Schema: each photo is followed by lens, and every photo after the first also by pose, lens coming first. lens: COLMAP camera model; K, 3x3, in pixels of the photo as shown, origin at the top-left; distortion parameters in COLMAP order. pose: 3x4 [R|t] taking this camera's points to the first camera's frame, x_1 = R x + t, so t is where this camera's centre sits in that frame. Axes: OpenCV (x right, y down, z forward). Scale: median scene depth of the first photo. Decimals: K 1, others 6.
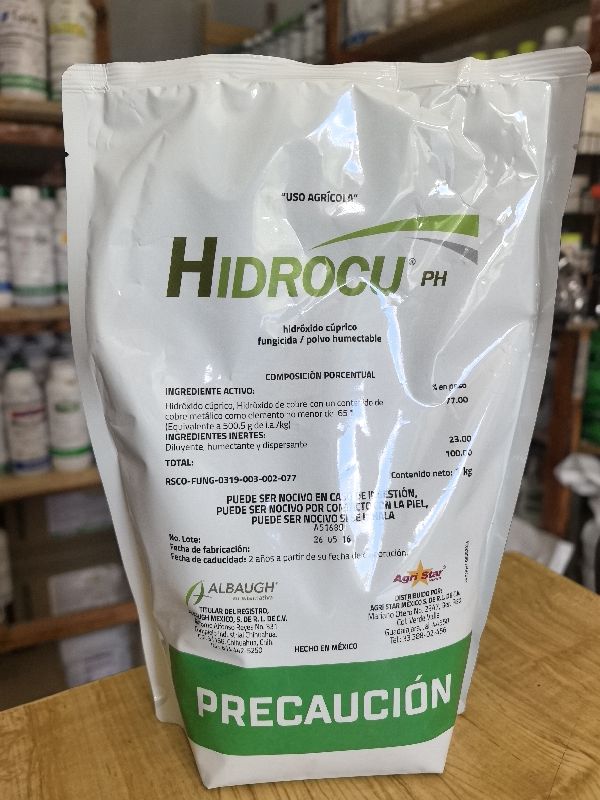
lens RADIAL K [[664.9, 0, 297.6], [0, 664.9, 404.0], [0, 0, 1]] dist [0.001249, -0.005492]
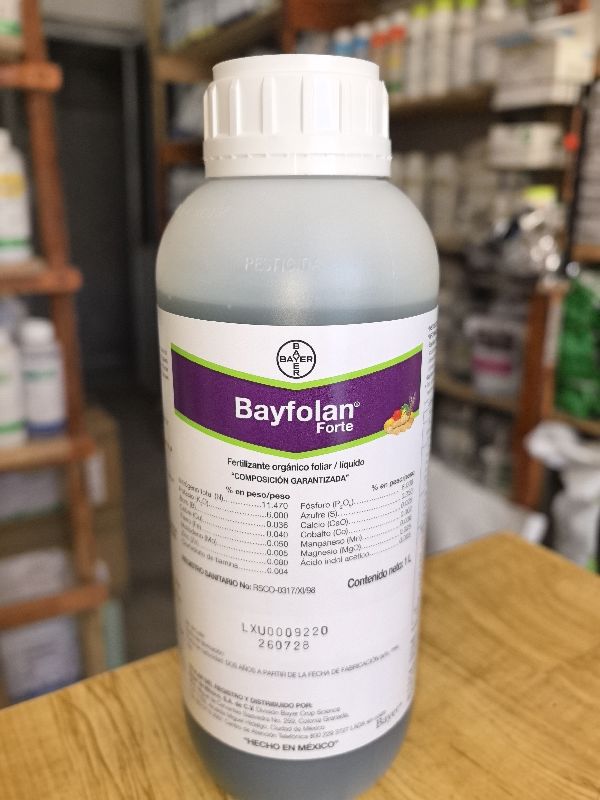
lens RADIAL K [[678.6, 0, 300.0], [0, 678.6, 400.0], [0, 0, 1]] dist [-0.017060, -0.004358]
pose [[0.997962, -0.011438, 0.062770, 0.018312], [0.009579, 0.999509, 0.029849, 0.036909], [-0.063081, -0.029187, 0.997582, 0.223216]]
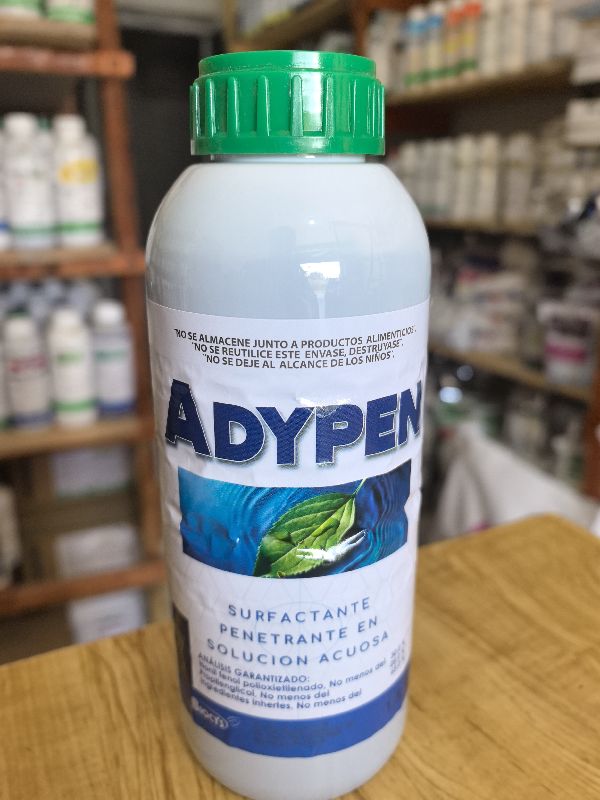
lens RADIAL K [[678.6, 0, 300.0], [0, 678.6, 400.0], [0, 0, 1]] dist [-0.017060, -0.004358]
pose [[0.998949, 0.007088, -0.045283, 0.072409], [-0.004959, 0.998884, 0.046966, 0.061077], [0.045566, -0.046692, 0.997870, 0.223040]]
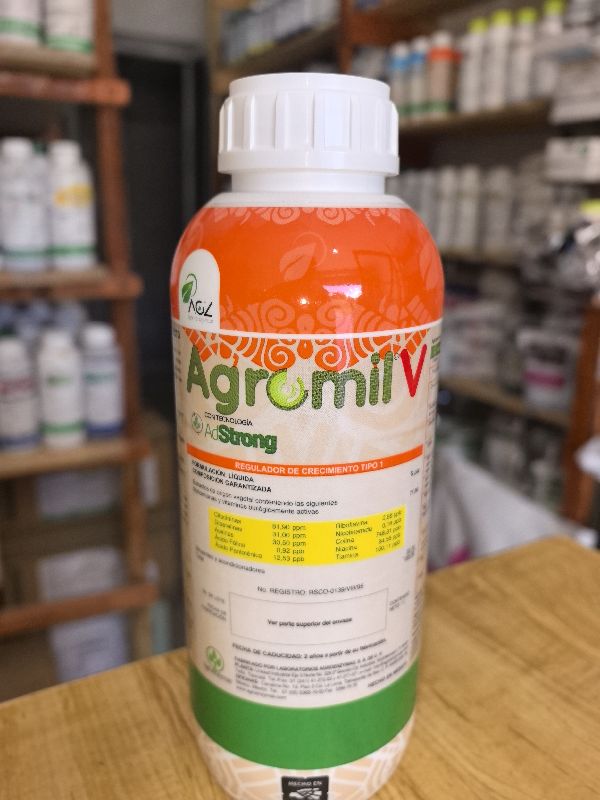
lens RADIAL K [[678.7, 0, 303.7], [0, 678.7, 398.5], [0, 0, 1]] dist [-0.007936, -0.011734]
pose [[0.999899, 0.014021, 0.002201, -0.016542], [-0.014047, 0.999825, 0.012345, 0.050073], [-0.002027, -0.012375, 0.999921, 0.166599]]
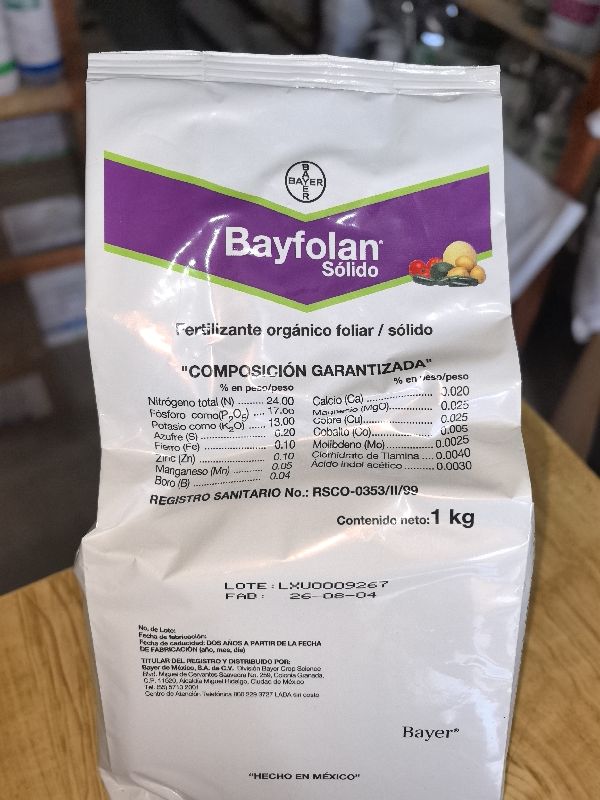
lens RADIAL K [[664.9, 0, 297.6], [0, 664.9, 404.0], [0, 0, 1]] dist [0.001249, -0.005492]
pose [[0.999135, 0.035763, 0.021234, 0.086800], [-0.041482, 0.819685, 0.571311, -0.248763], [0.003027, -0.571698, 0.820459, 0.466835]]
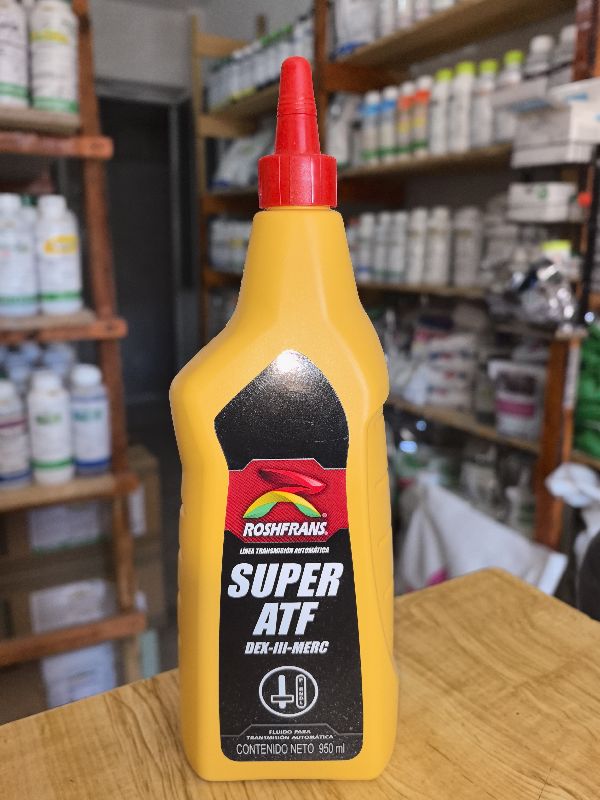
lens RADIAL K [[667.1, 0, 300.0], [0, 667.1, 400.0], [0, 0, 1]] dist [-0.000250, -0.012705]
pose [[0.999938, -0.003718, 0.010515, 0.045508], [0.003955, 0.999735, -0.022695, 0.003308], [-0.010428, 0.022735, 0.999687, 0.054622]]
